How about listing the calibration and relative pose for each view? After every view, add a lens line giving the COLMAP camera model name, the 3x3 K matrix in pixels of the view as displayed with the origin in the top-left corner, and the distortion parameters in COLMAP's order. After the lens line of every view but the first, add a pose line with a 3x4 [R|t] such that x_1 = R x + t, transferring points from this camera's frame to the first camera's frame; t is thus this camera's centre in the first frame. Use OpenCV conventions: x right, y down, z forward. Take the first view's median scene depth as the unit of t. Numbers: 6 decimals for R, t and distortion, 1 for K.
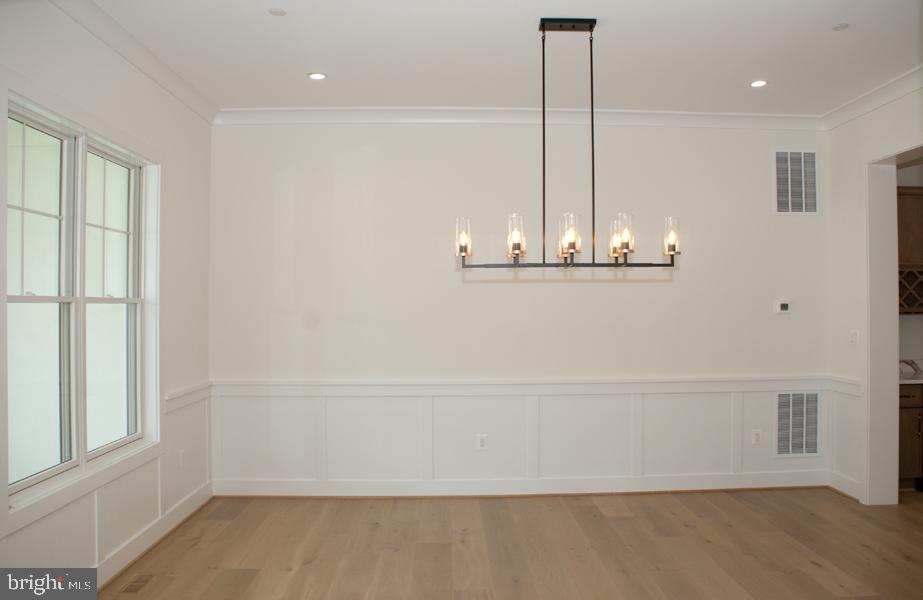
lens RADIAL K [[717.8, 0, 460.1], [0, 717.8, 300.7], [0, 0, 1]] dist [-0.145663, 0.078569]
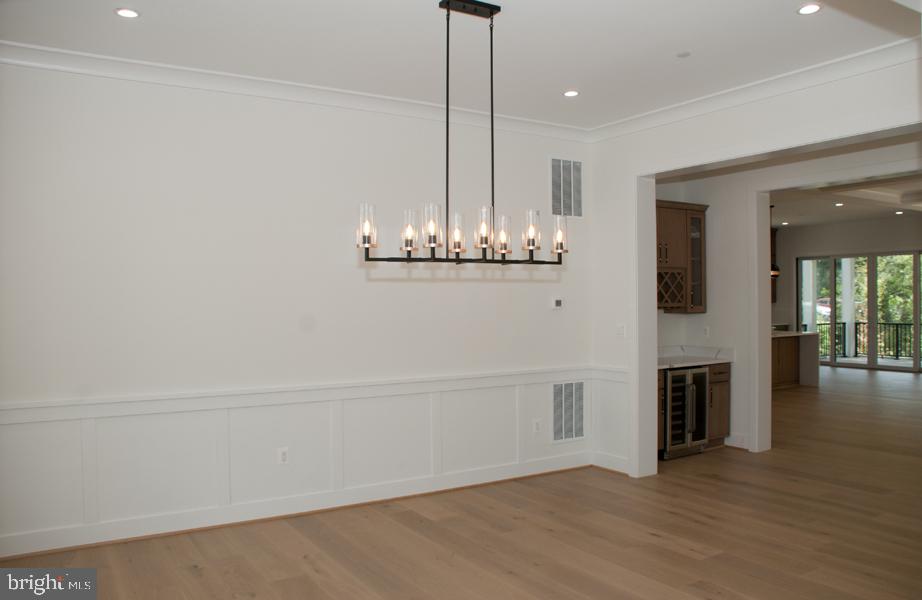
lens RADIAL K [[717.0, 0, 464.1], [0, 717.0, 300.2], [0, 0, 1]] dist [-0.145663, 0.078569]
pose [[0.862406, -0.002352, 0.506212, -0.241689], [-0.000696, 0.999983, 0.005832, -0.002368], [-0.506217, -0.005382, 0.862389, 0.135263]]
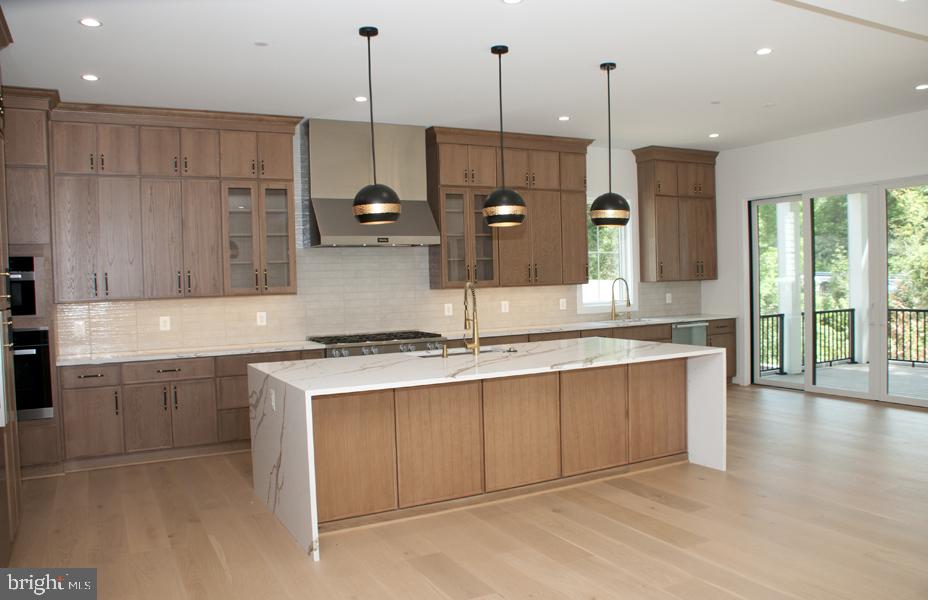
lens RADIAL K [[721.7, 0, 466.2], [0, 721.7, 301.5], [0, 0, 1]] dist [-0.145663, 0.078569]
pose [[0.893400, -0.031943, 0.448126, 1.109941], [0.019975, 0.999307, 0.031410, 0.010758], [-0.448819, -0.019110, 0.893419, 0.755776]]
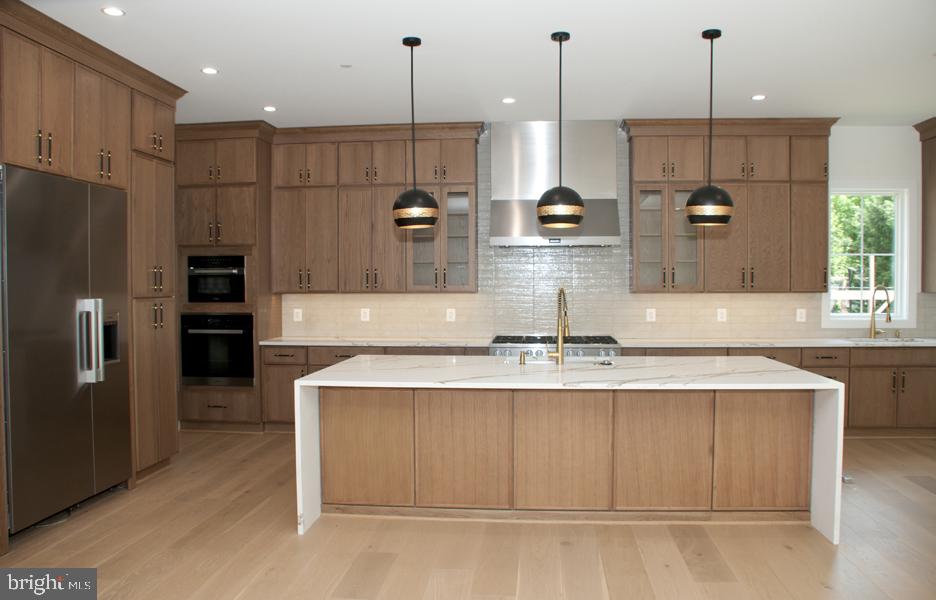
lens RADIAL K [[727.9, 0, 472.6], [0, 727.9, 292.1], [0, 0, 1]] dist [-0.145663, 0.078569]
pose [[0.992655, 0.006183, -0.120817, 1.581642], [-0.004213, 0.999854, 0.016552, 0.007893], [0.120902, -0.015922, 0.992537, 0.693575]]
